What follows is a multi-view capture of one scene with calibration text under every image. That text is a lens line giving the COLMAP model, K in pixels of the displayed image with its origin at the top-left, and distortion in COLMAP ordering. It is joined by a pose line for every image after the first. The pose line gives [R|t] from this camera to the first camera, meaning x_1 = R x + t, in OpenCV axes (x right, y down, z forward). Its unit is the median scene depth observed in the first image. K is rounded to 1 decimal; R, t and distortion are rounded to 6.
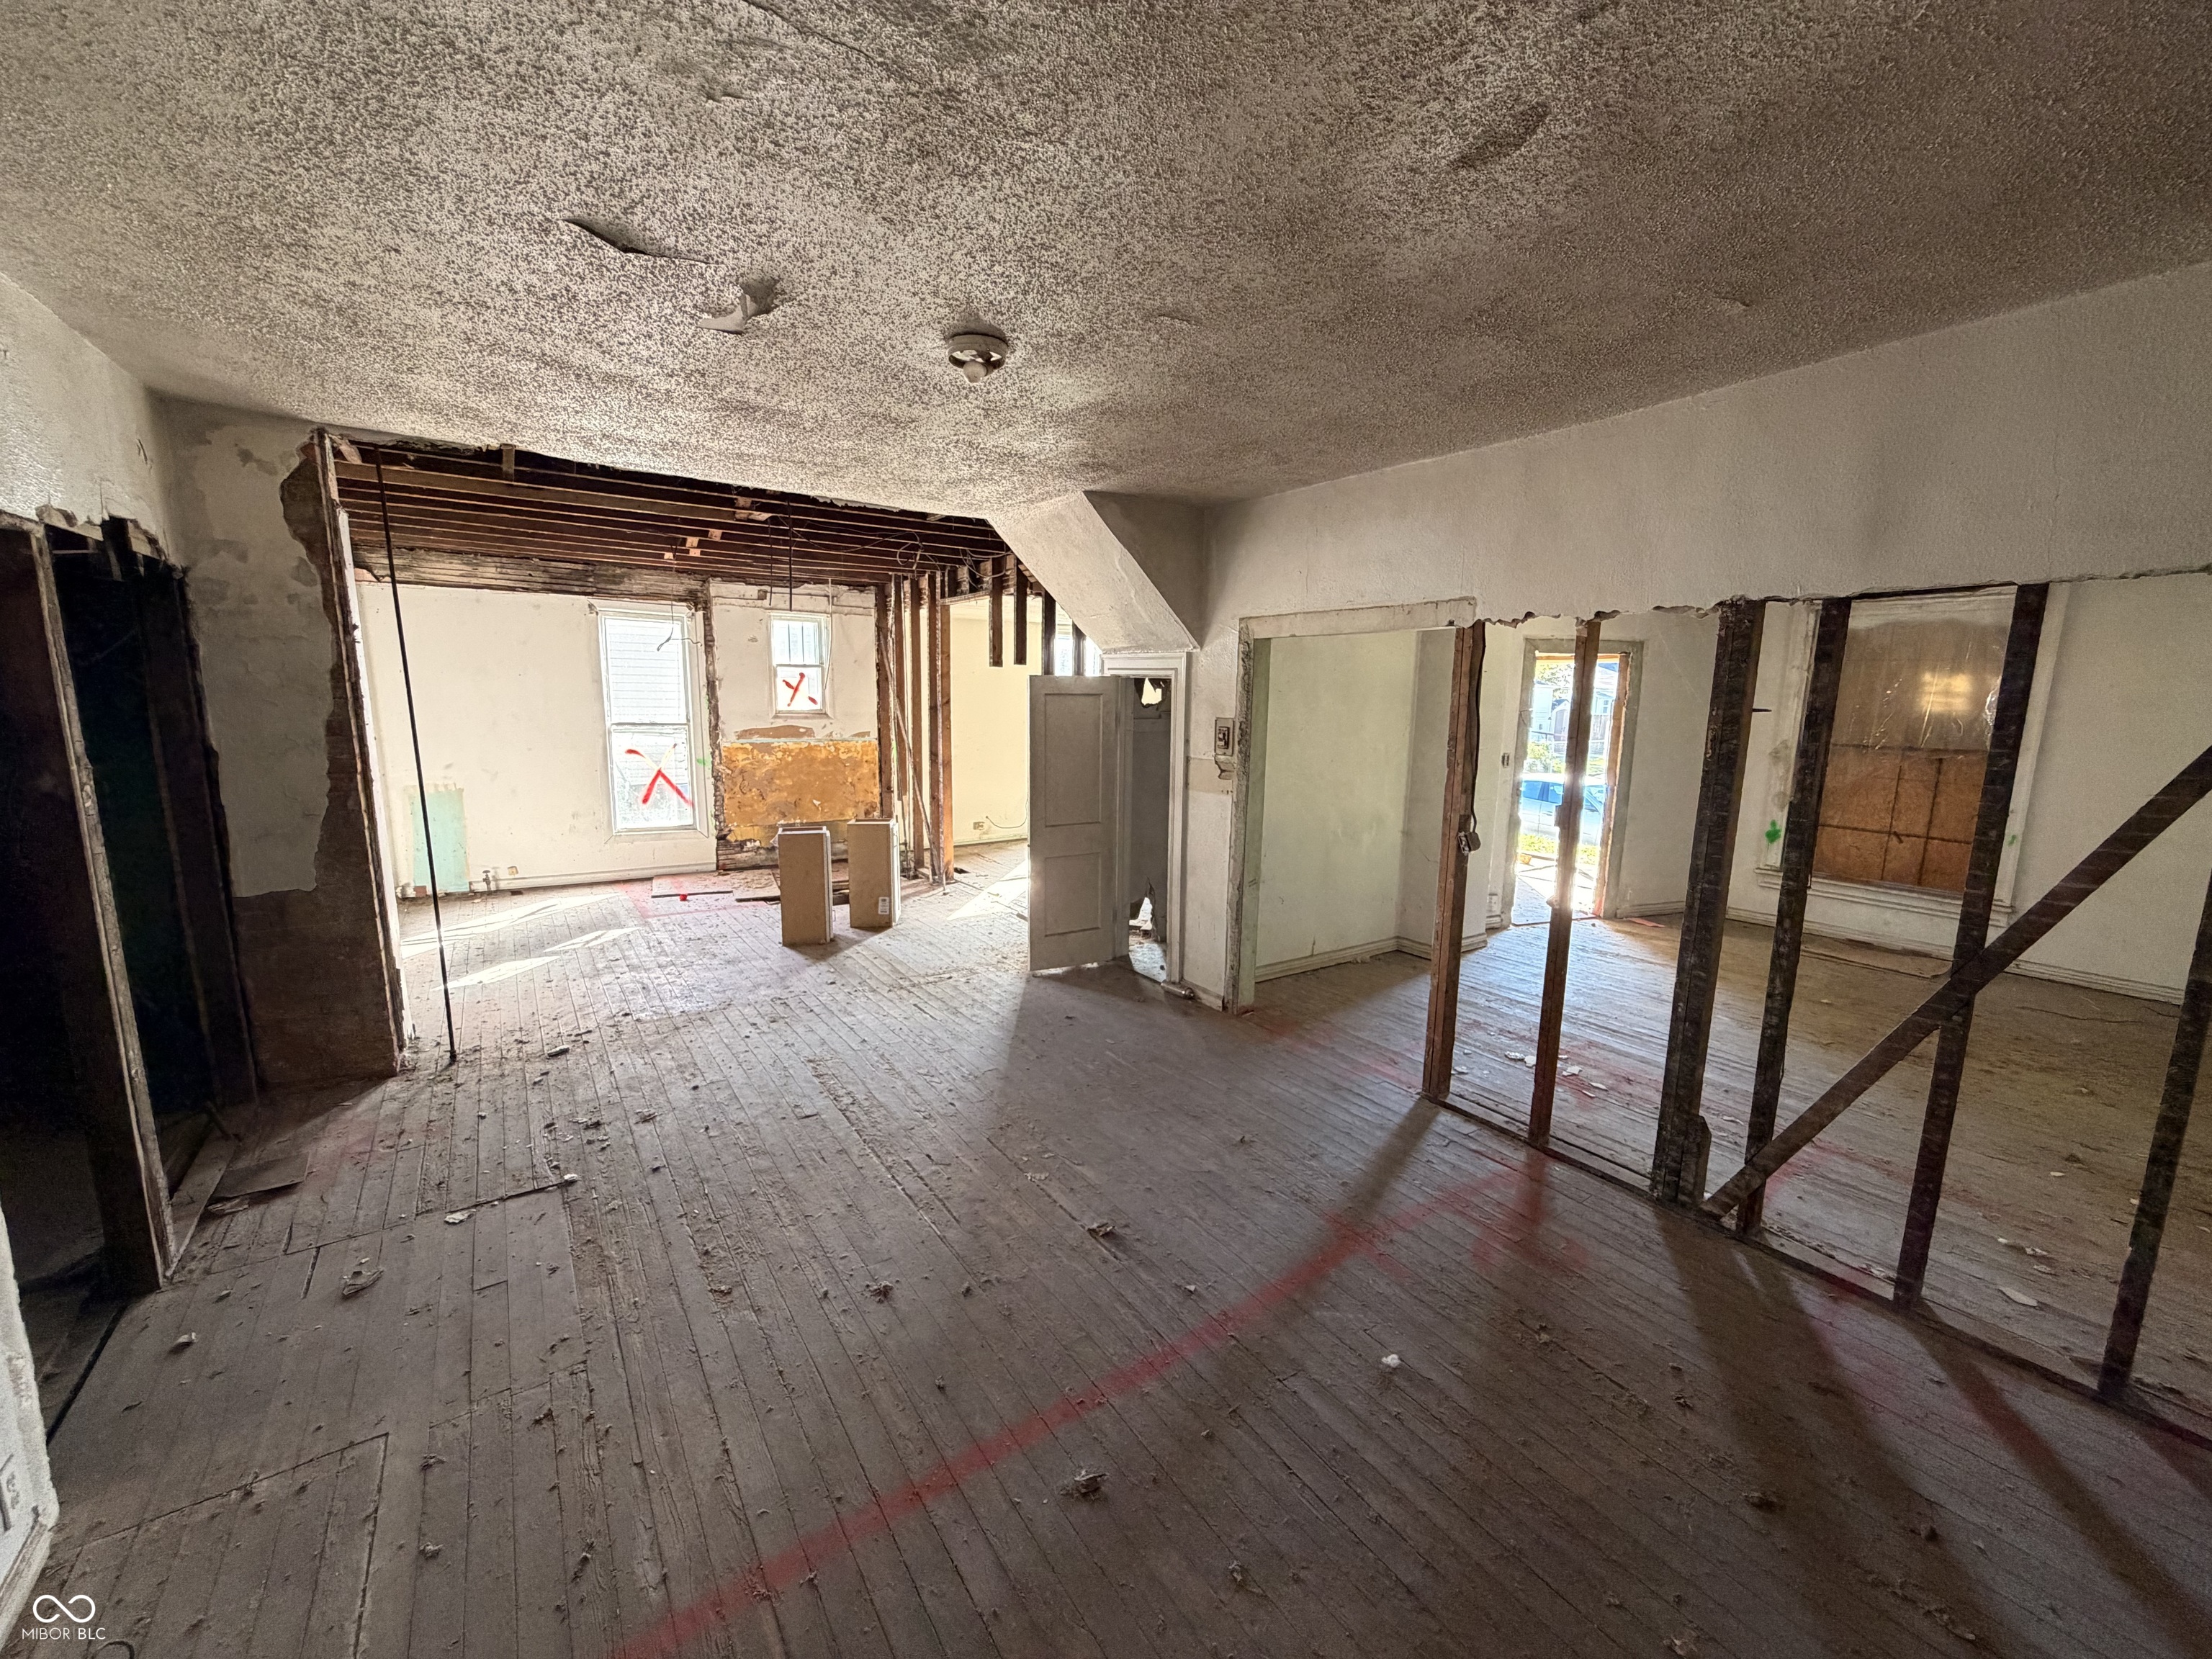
lens RADIAL K [[877.8, 0, 1111.1], [0, 877.8, 823.6], [0, 0, 1]] dist [-0.000897, 0.000031]
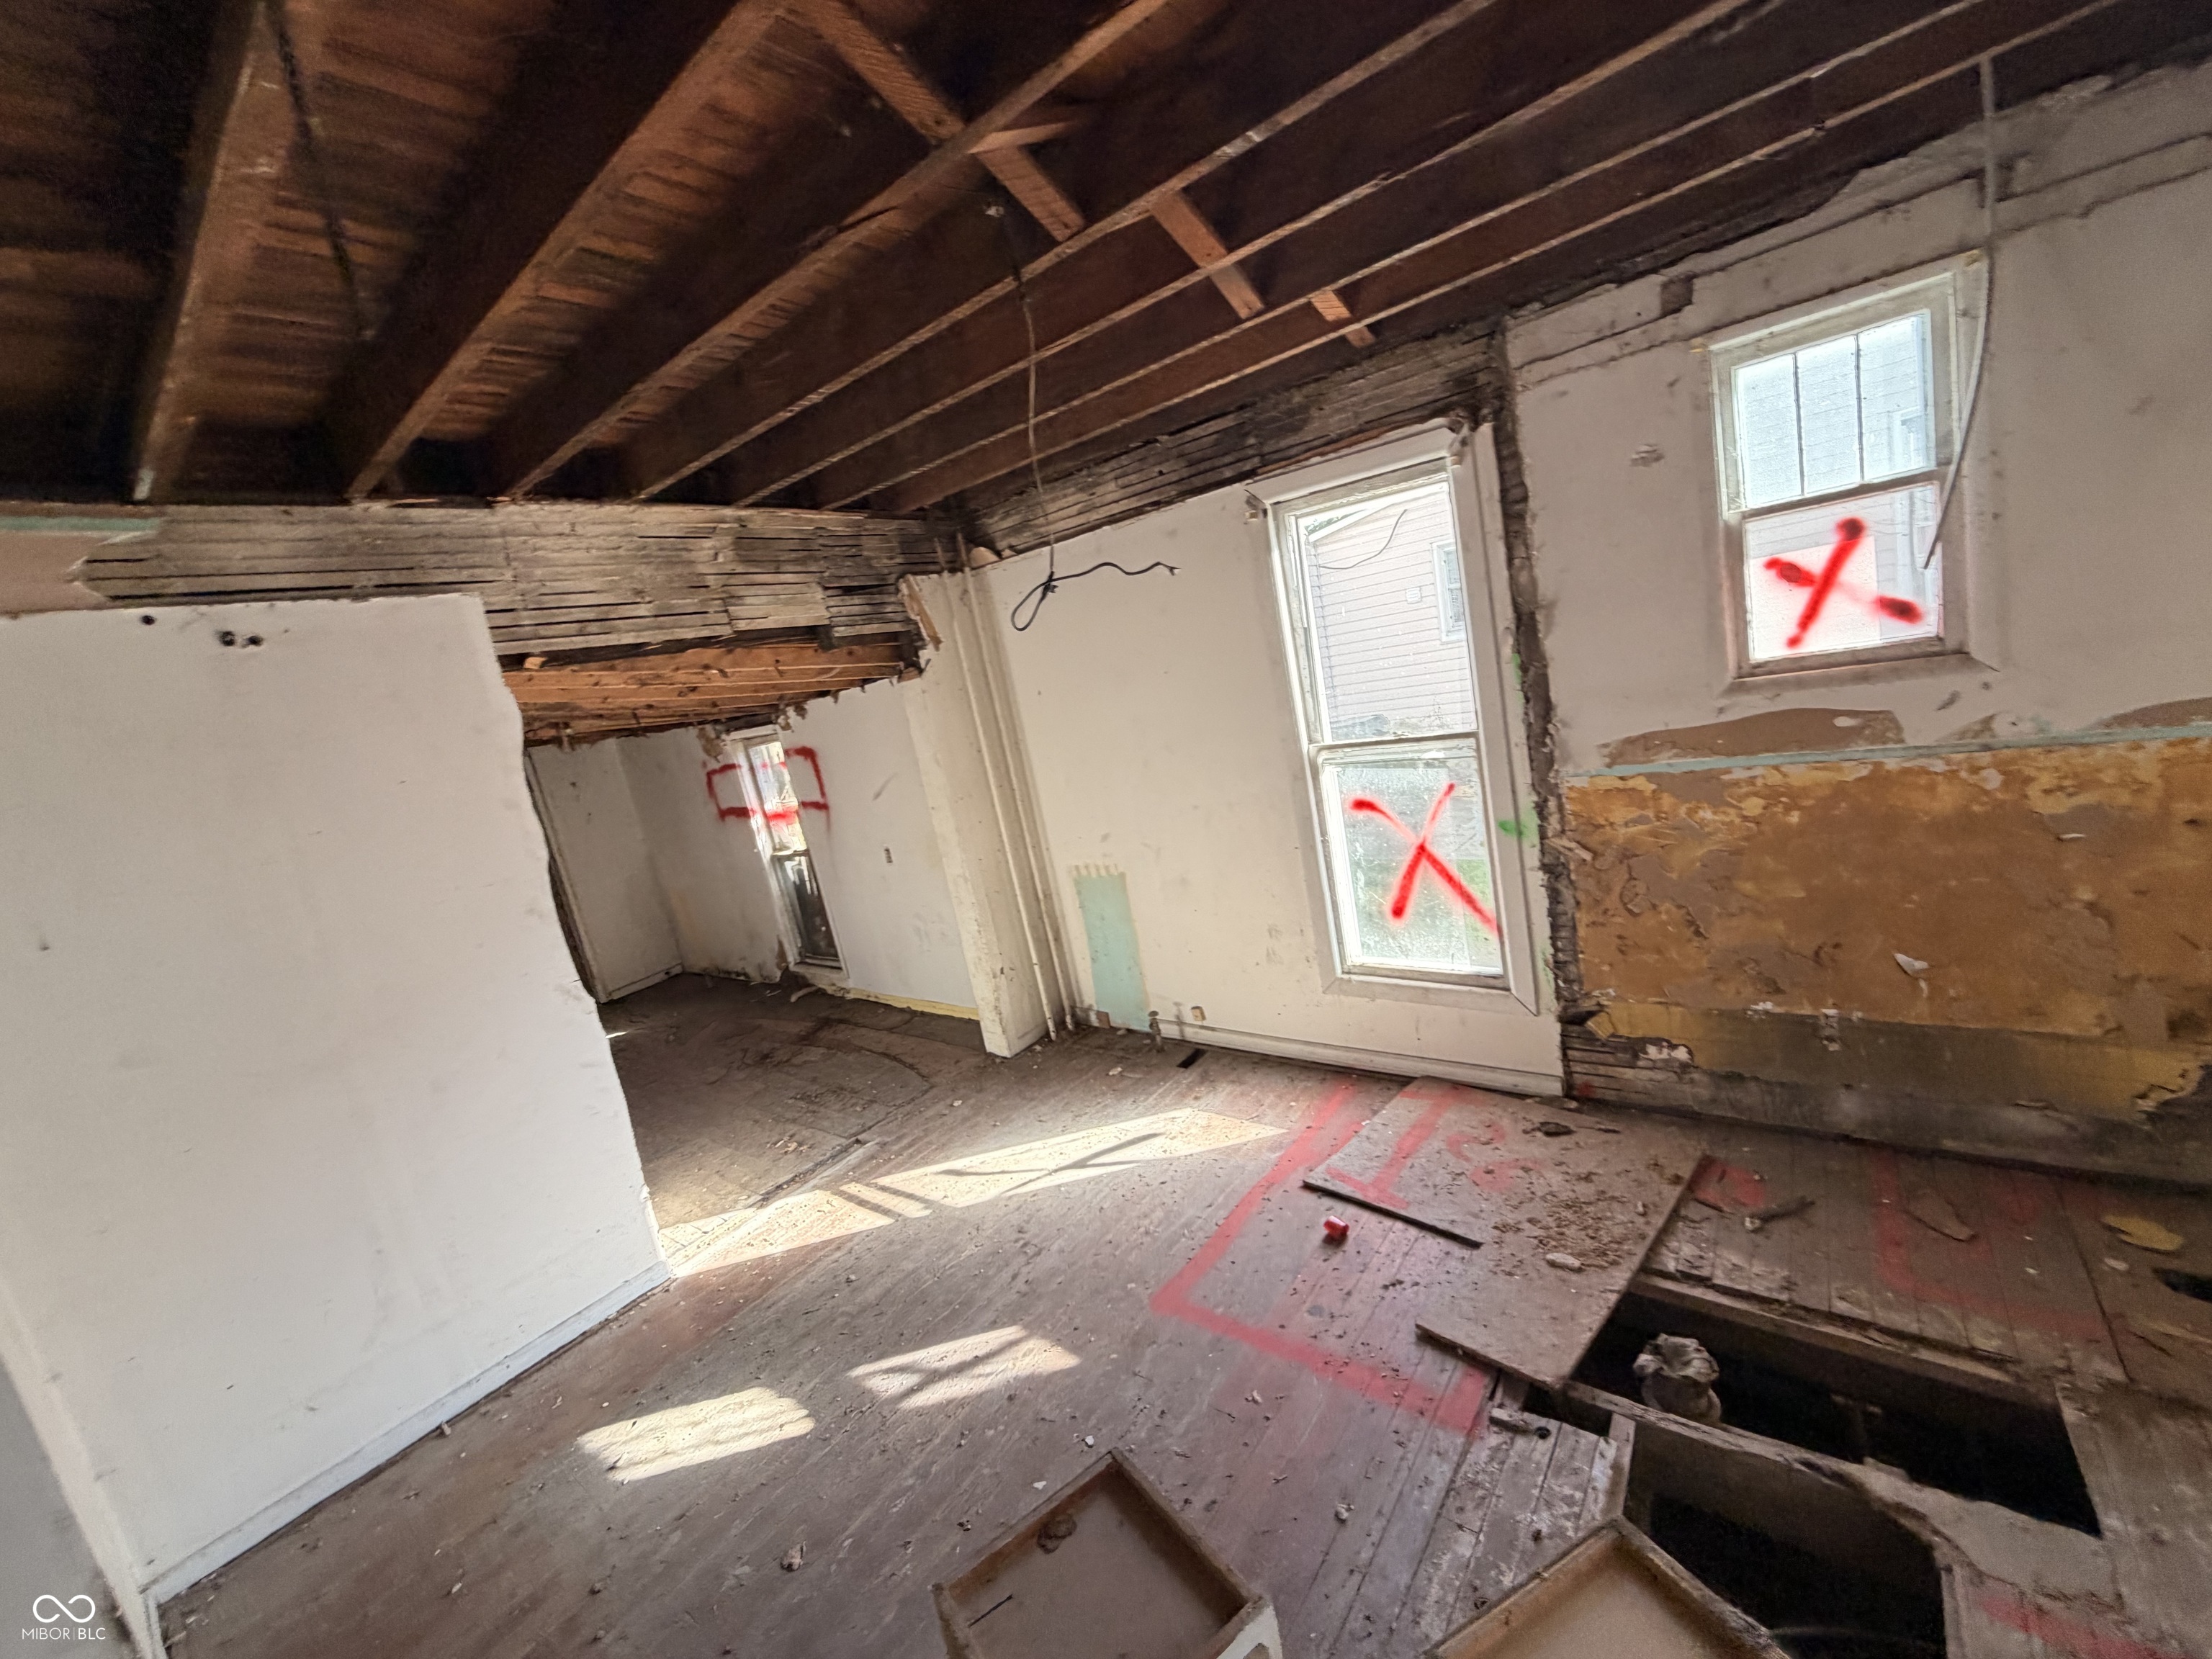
lens RADIAL K [[877.8, 0, 1098.0], [0, 877.8, 827.4], [0, 0, 1]] dist [-0.000897, 0.000031]
pose [[0.279097, 0.092089, -0.955837, -0.145584], [0.044144, 0.993108, 0.108570, -0.118952], [0.959248, -0.072496, 0.273108, 0.707864]]
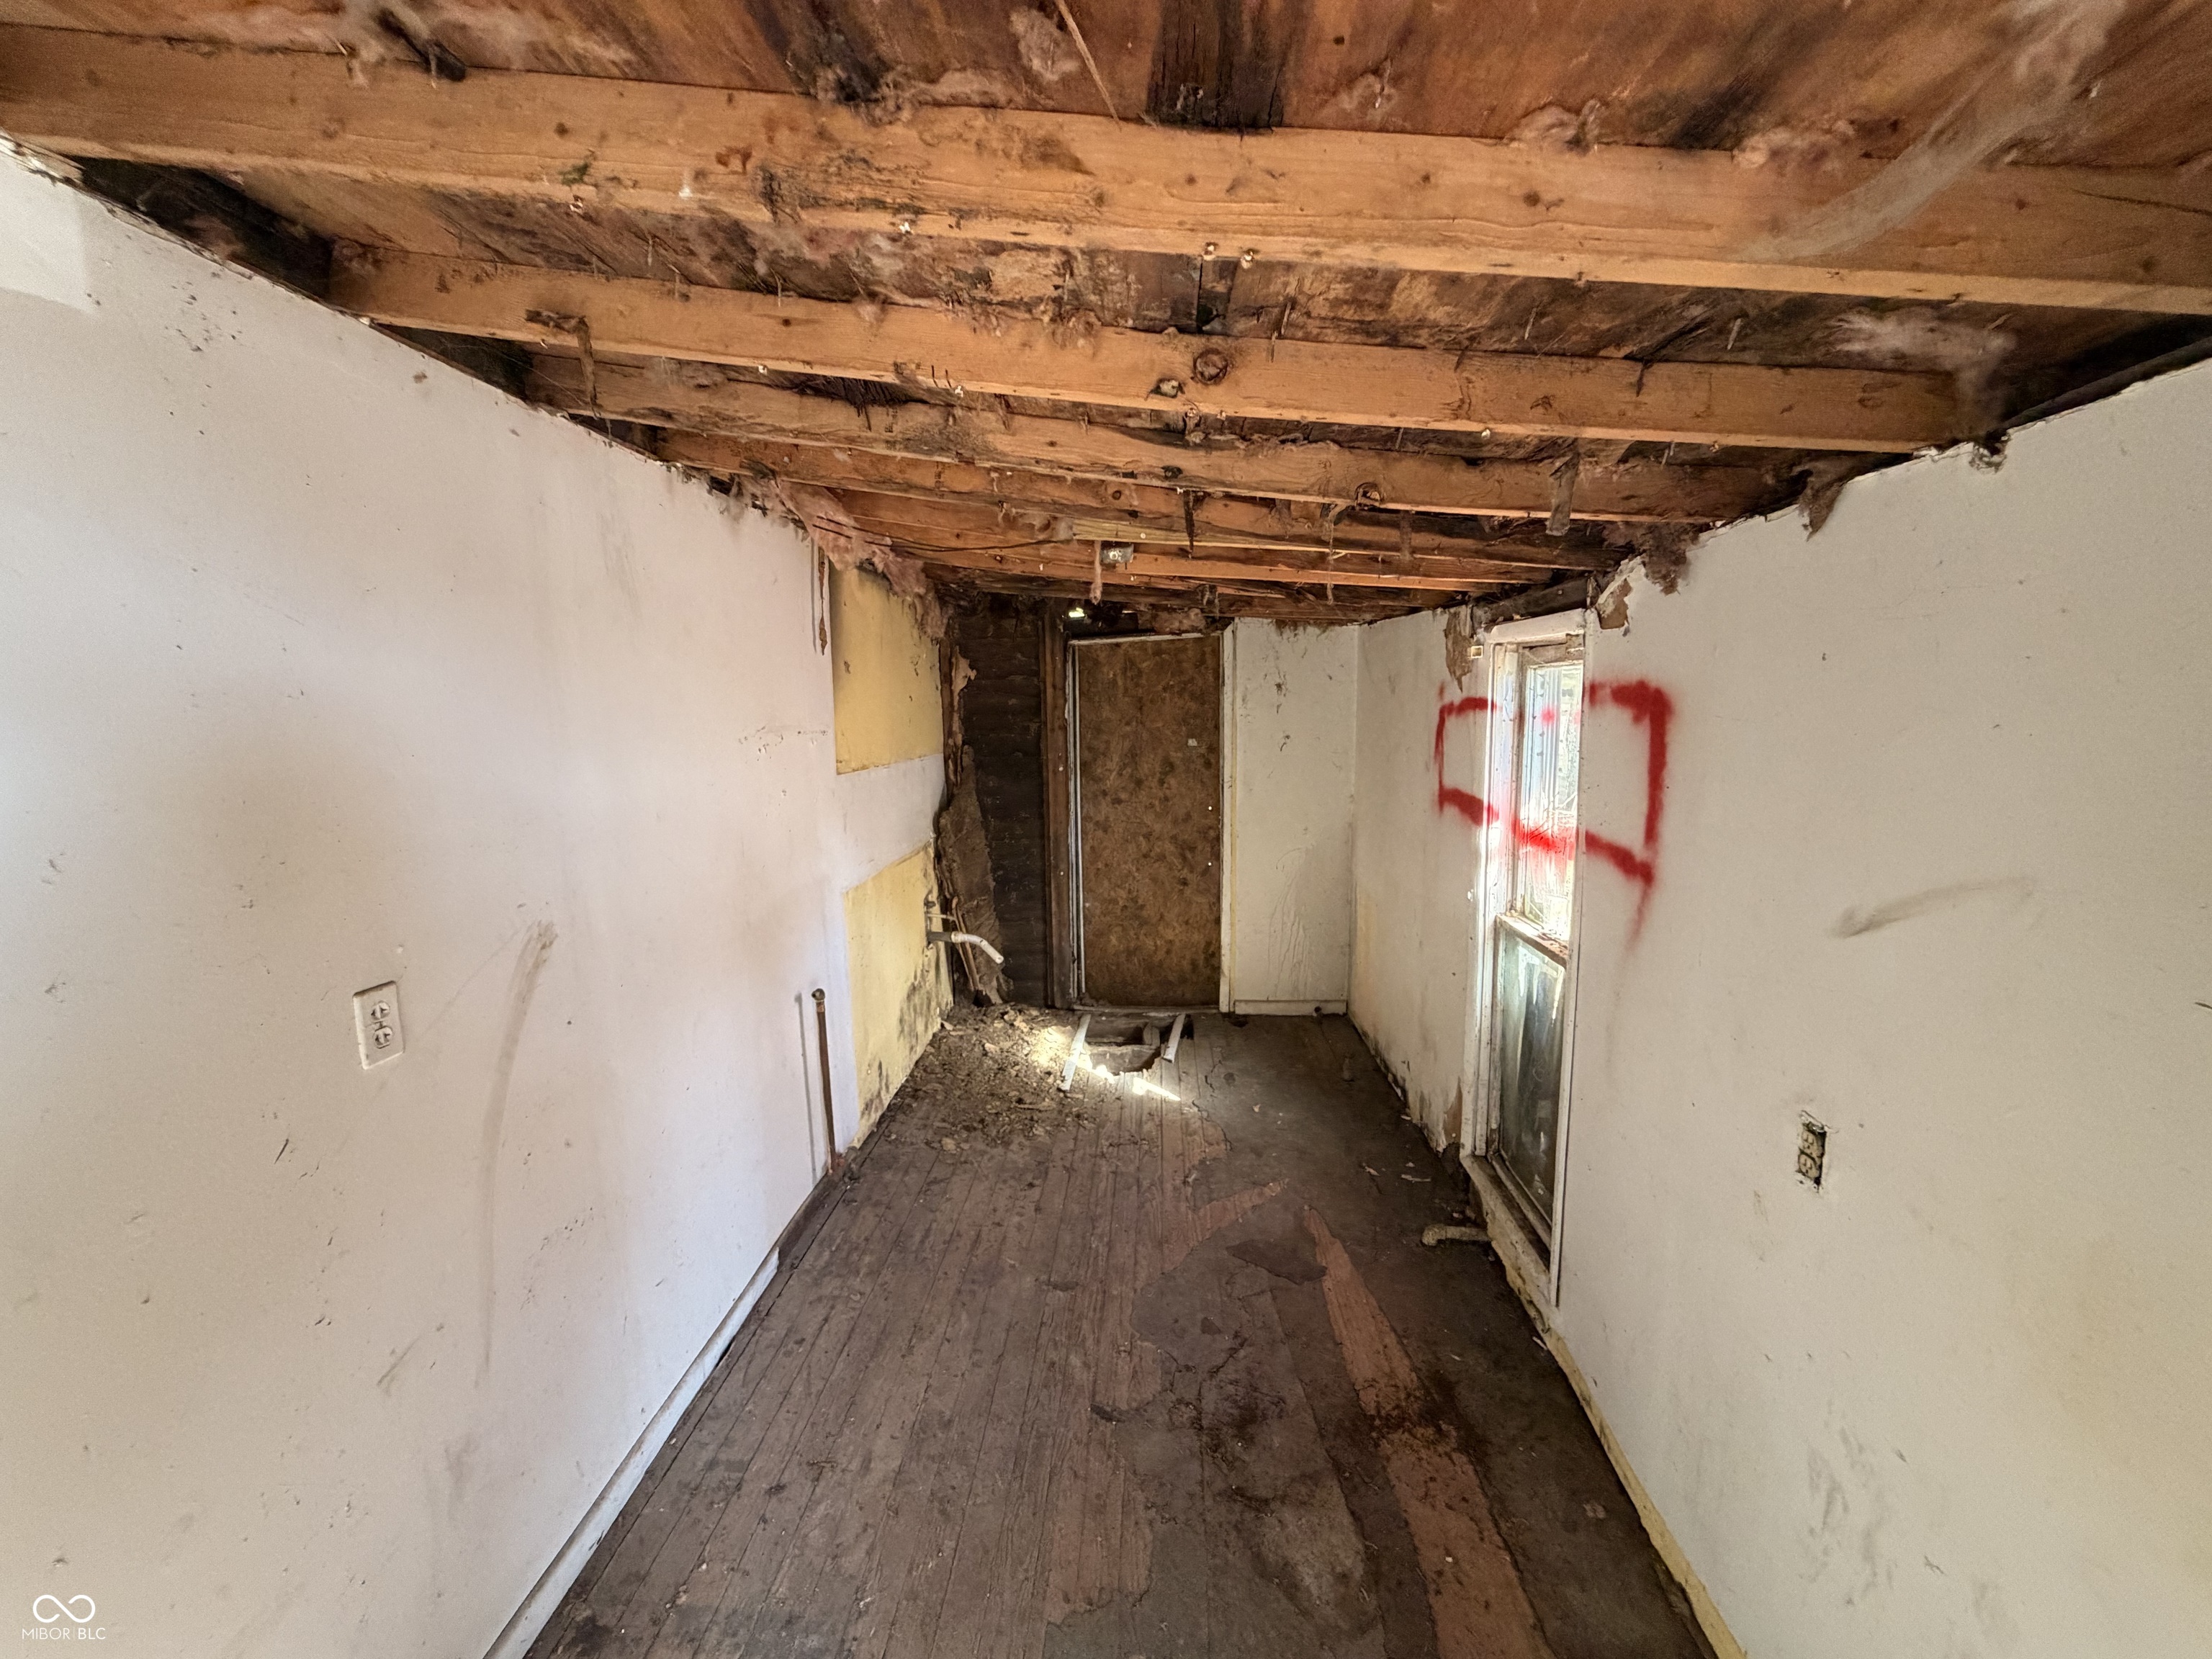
lens RADIAL K [[877.8, 0, 1087.2], [0, 877.8, 837.9], [0, 0, 1]] dist [-0.000897, 0.000031]
pose [[-0.626776, 0.107517, -0.771746, -0.589061], [-0.125741, 0.963497, 0.236352, -0.114193], [0.768987, 0.245179, -0.590378, 0.712334]]
